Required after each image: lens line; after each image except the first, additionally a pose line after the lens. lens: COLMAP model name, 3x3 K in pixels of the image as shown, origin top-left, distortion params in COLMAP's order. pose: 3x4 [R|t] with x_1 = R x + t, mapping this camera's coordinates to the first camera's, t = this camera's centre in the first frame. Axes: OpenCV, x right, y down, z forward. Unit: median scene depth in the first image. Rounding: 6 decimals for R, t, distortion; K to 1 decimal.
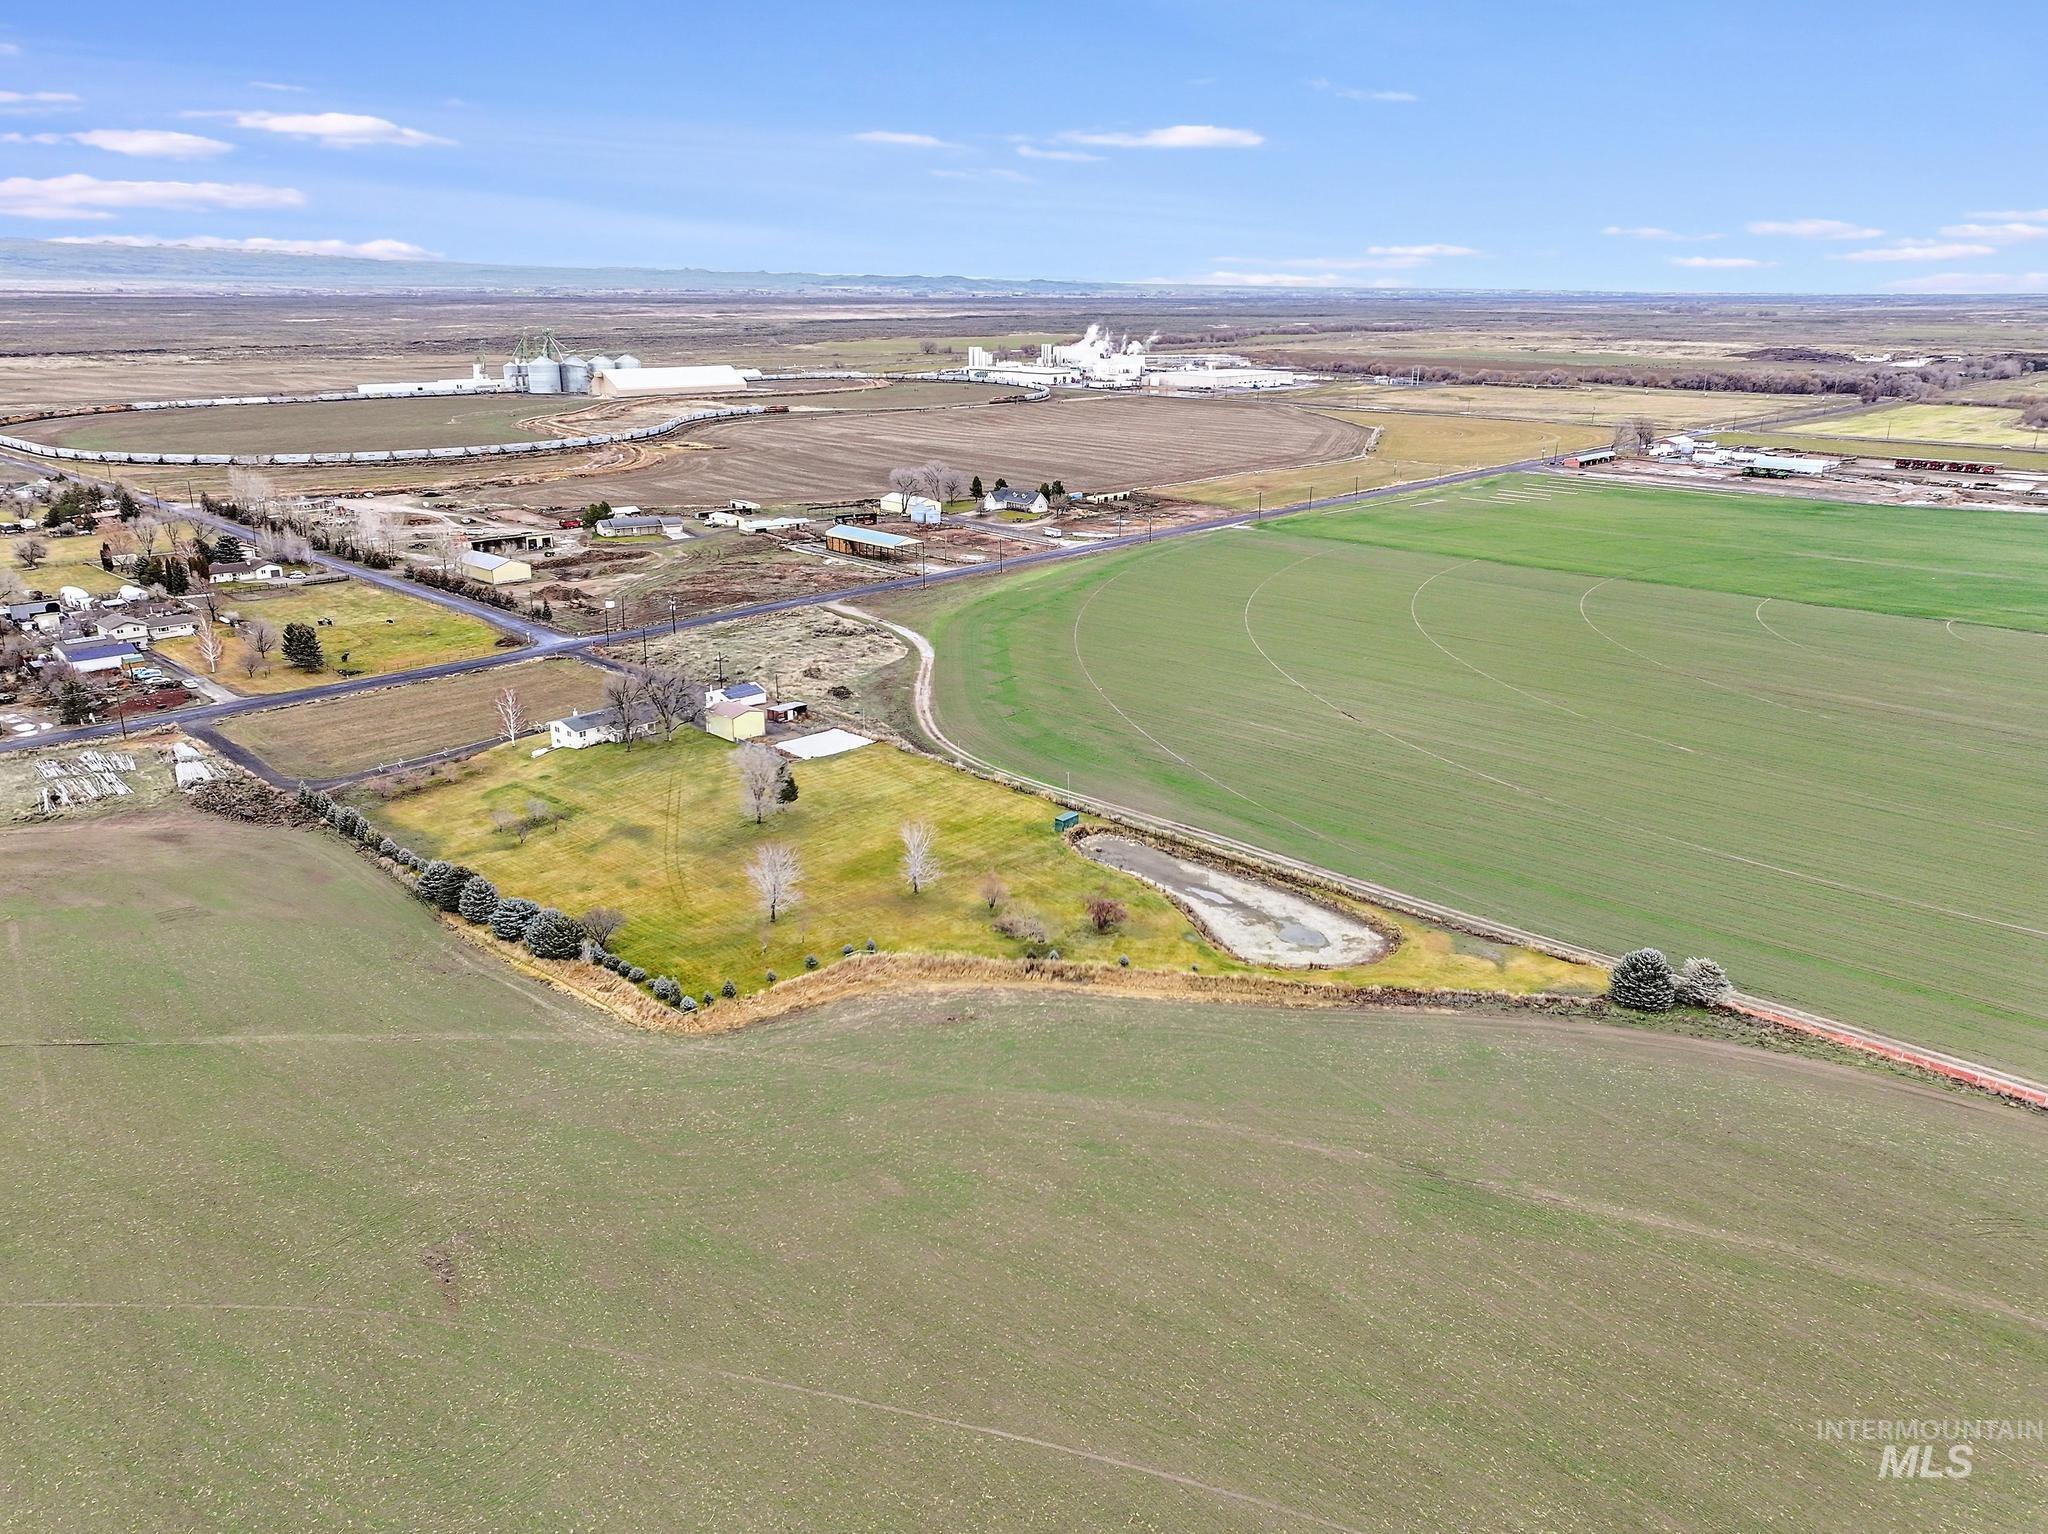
lens RADIAL K [[1441.4, 0, 1024.0], [0, 1441.4, 775.8], [0, 0, 1]] dist [0.003863, 0.013806]
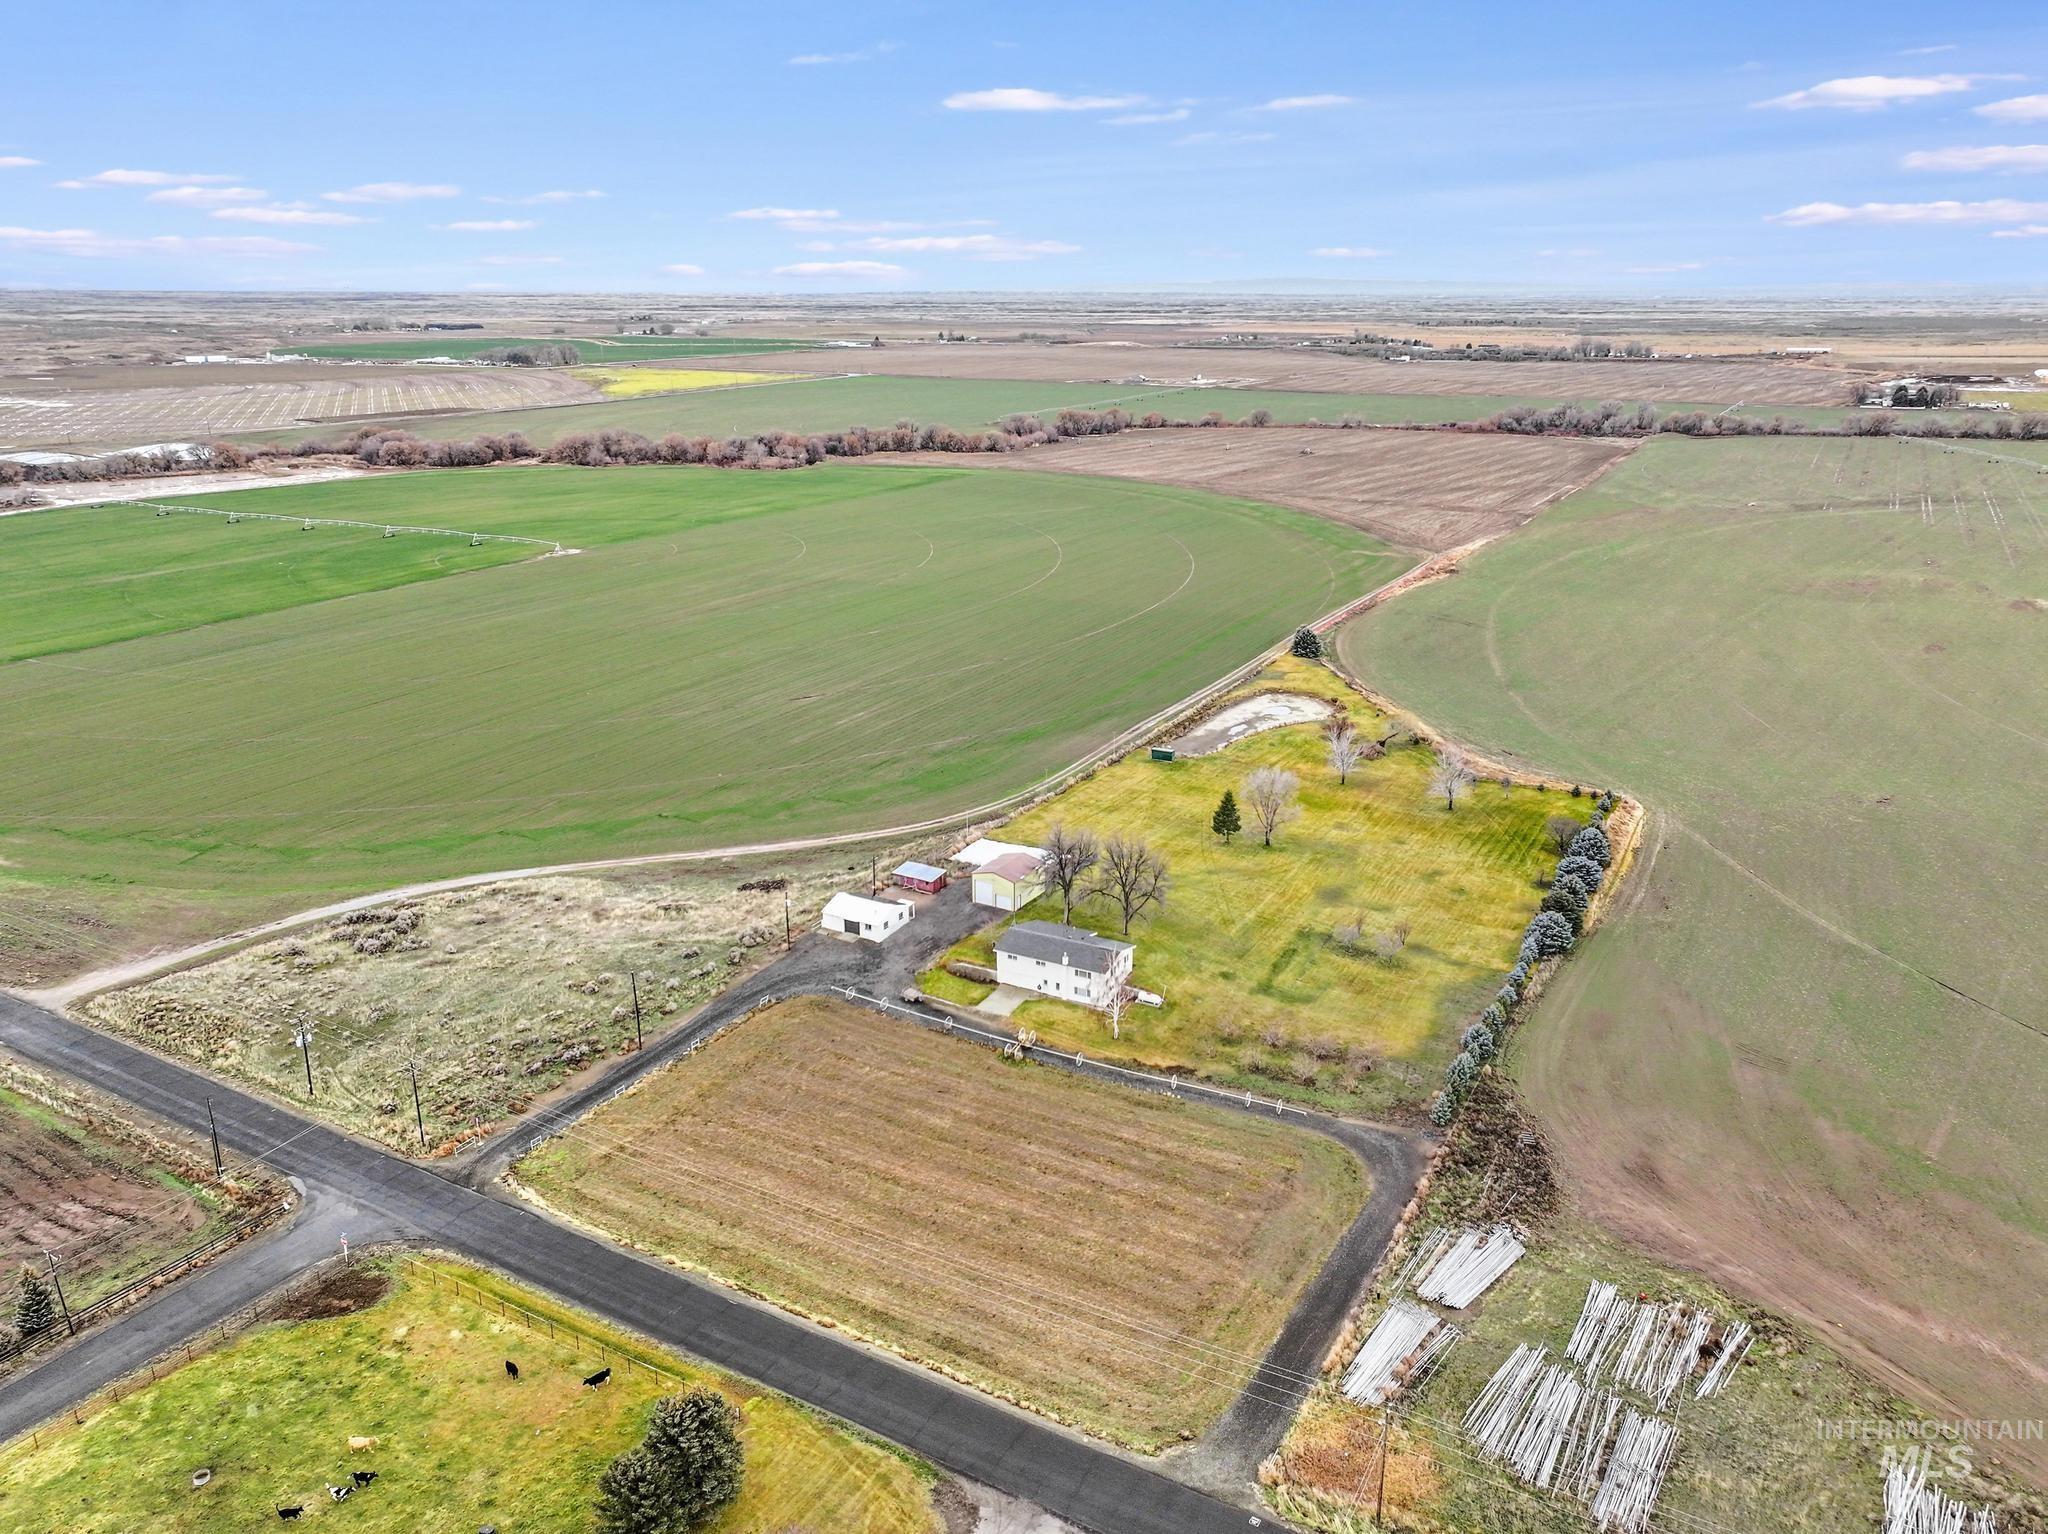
lens RADIAL K [[1441.4, 0, 1030.6], [0, 1441.4, 784.3], [0, 0, 1]] dist [0.003863, 0.013806]
pose [[-0.242590, -0.320205, 0.915762, -0.960753], [0.310903, 0.868511, 0.386043, -0.406039], [-0.918961, 0.378363, -0.111139, 1.138084]]
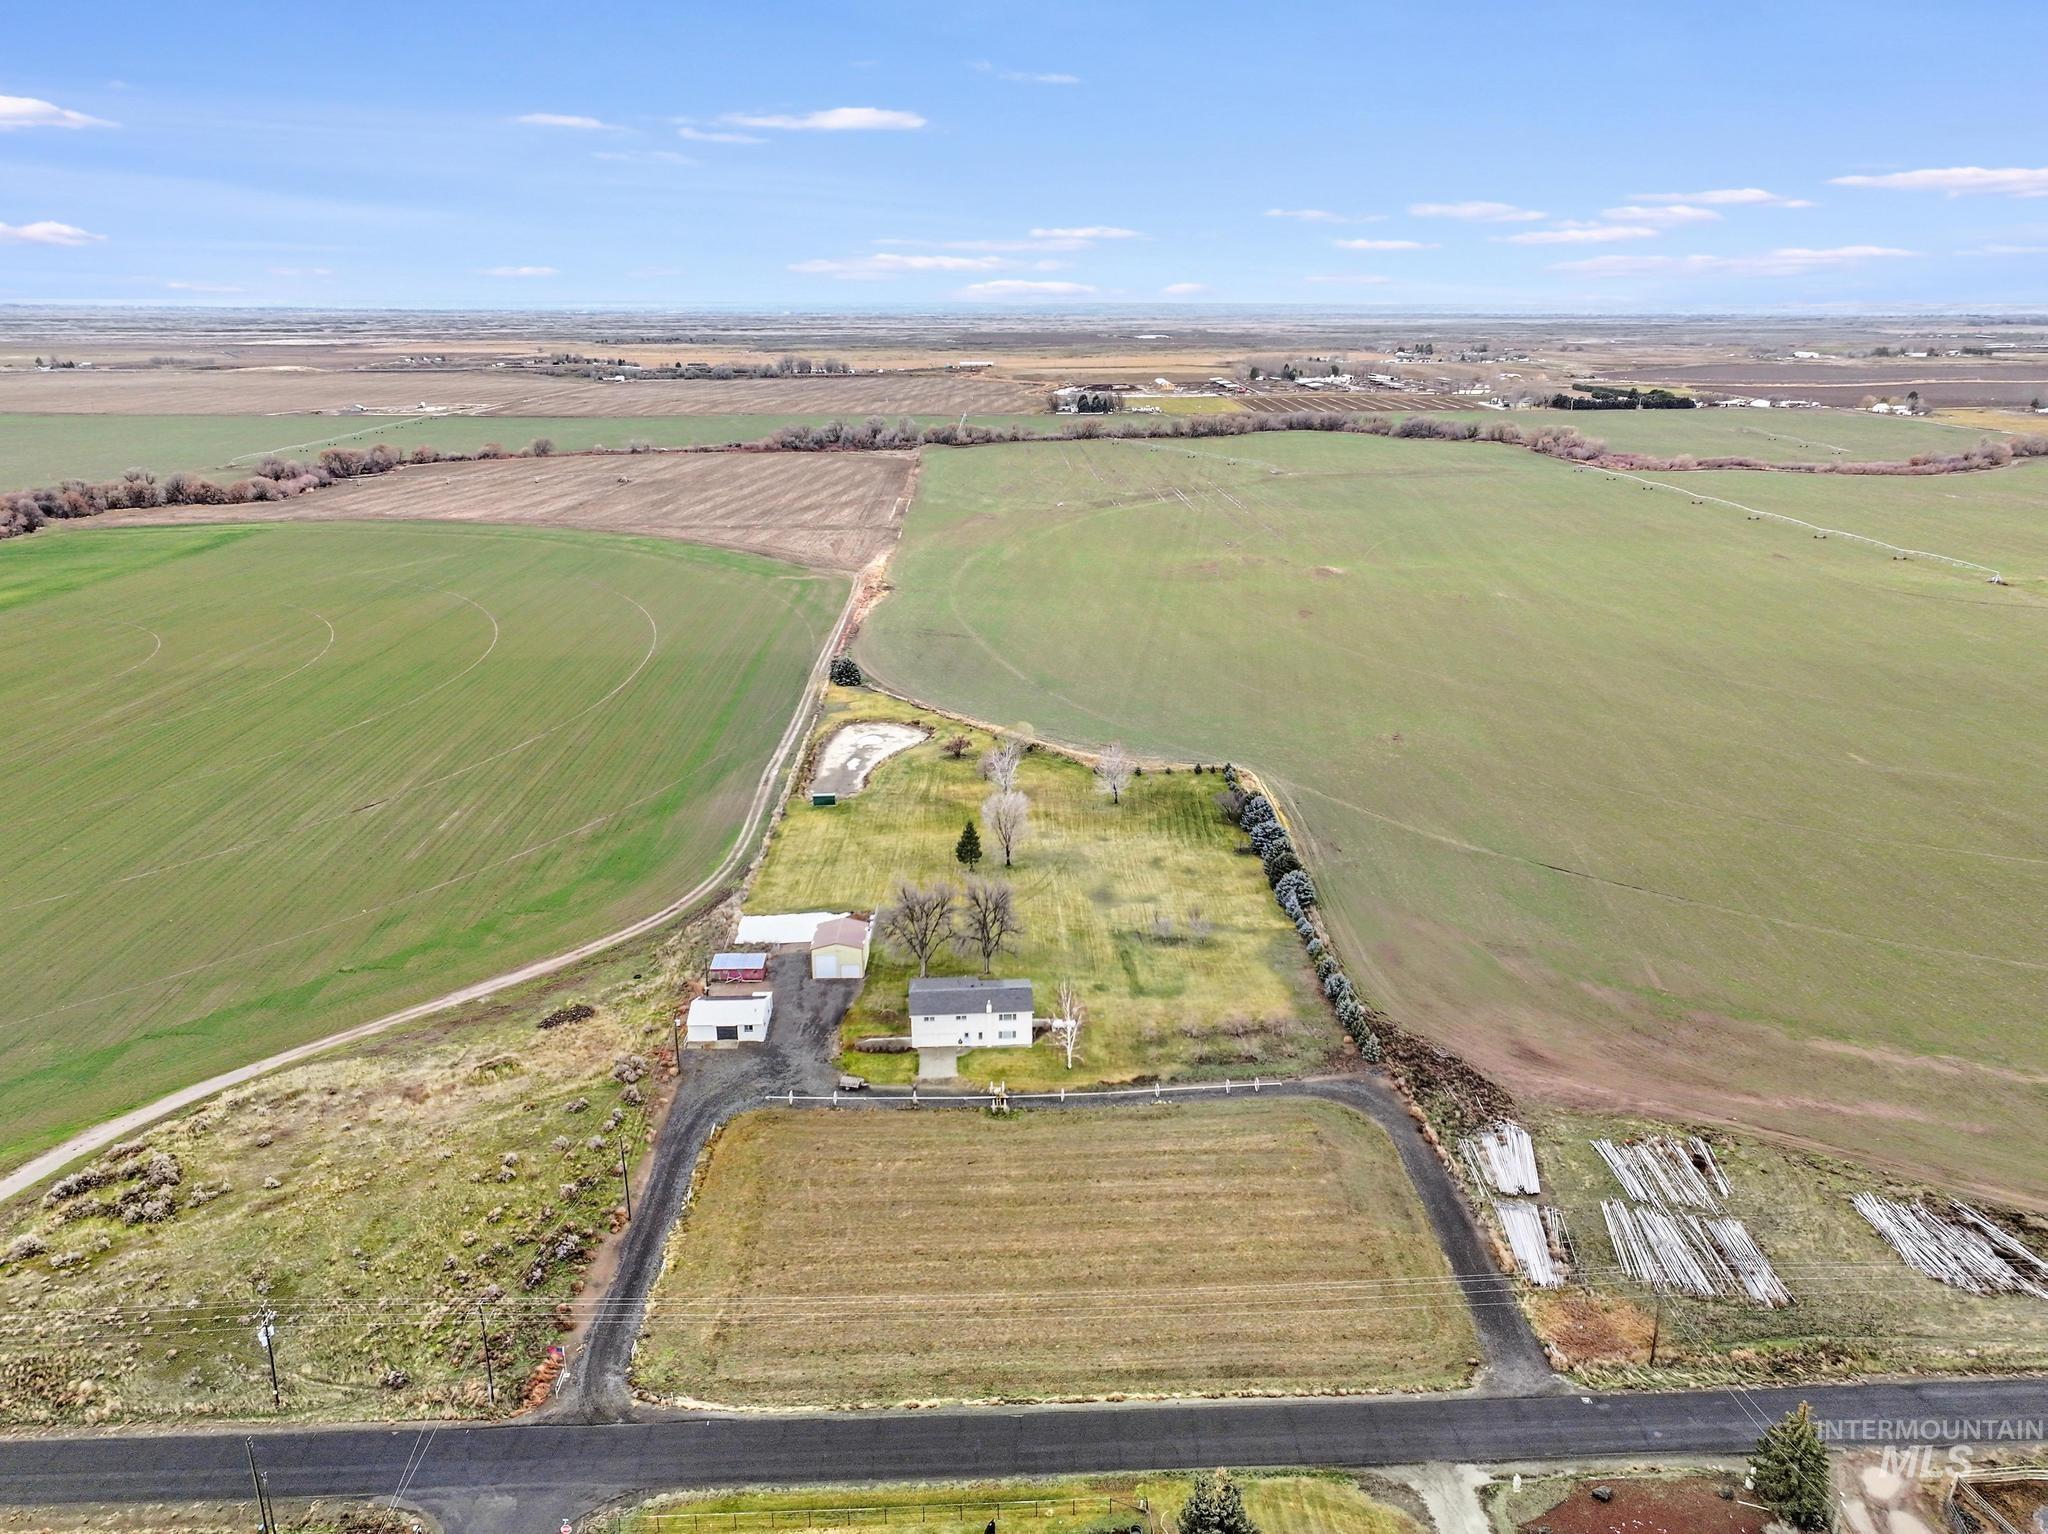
lens RADIAL K [[1441.4, 0, 1025.0], [0, 1441.4, 820.7], [0, 0, 1]] dist [0.003863, 0.013806]
pose [[-0.713041, -0.241518, 0.658210, -0.803521], [0.221639, 0.813007, 0.538420, -0.511650], [-0.665168, 0.529801, -0.526178, 1.396465]]
